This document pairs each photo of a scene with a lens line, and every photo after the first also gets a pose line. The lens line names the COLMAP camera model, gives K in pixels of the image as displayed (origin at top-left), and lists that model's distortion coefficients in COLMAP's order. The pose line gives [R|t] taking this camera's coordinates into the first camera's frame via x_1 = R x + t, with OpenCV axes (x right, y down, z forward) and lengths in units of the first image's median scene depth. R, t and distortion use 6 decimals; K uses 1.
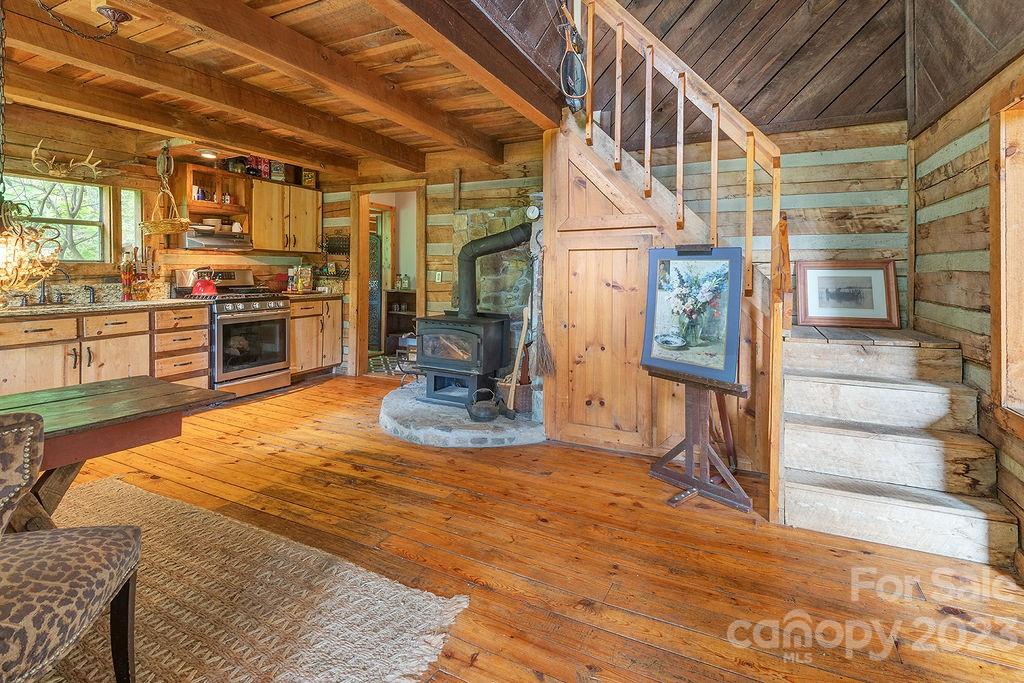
lens RADIAL K [[482.8, 0, 516.3], [0, 482.8, 271.5], [0, 0, 1]] dist [0.015399, -0.009588]
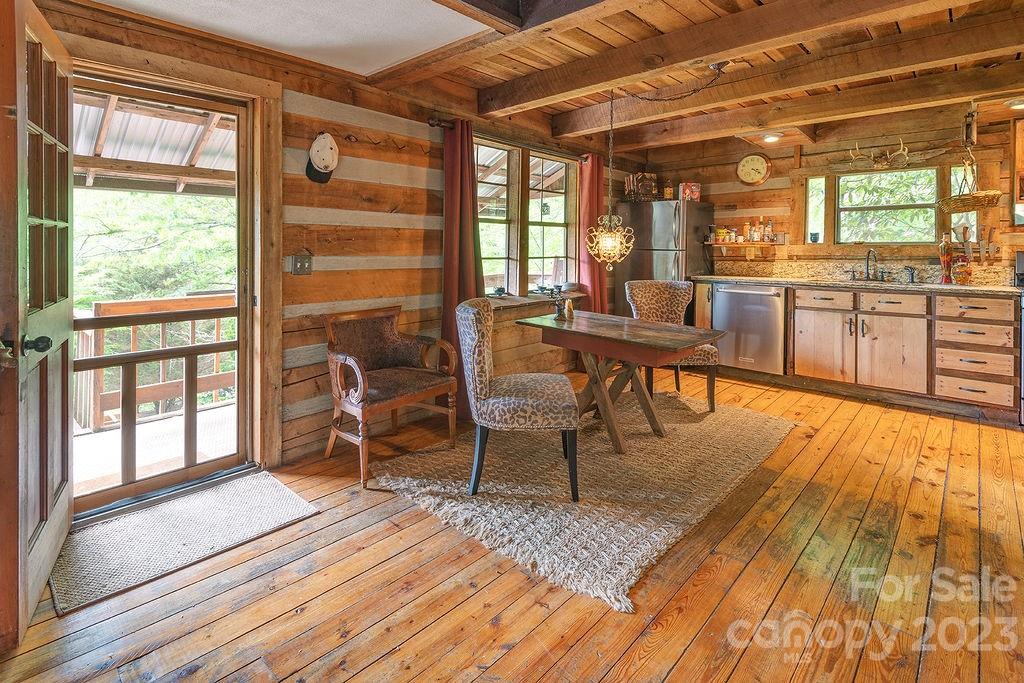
lens RADIAL K [[482.8, 0, 509.7], [0, 482.8, 254.7], [0, 0, 1]] dist [0.015399, -0.009588]
pose [[-0.279789, 0.009525, -0.960014, 0.366808], [-0.005798, 0.999916, 0.011610, -0.002657], [0.960044, 0.008814, -0.279710, 0.458397]]
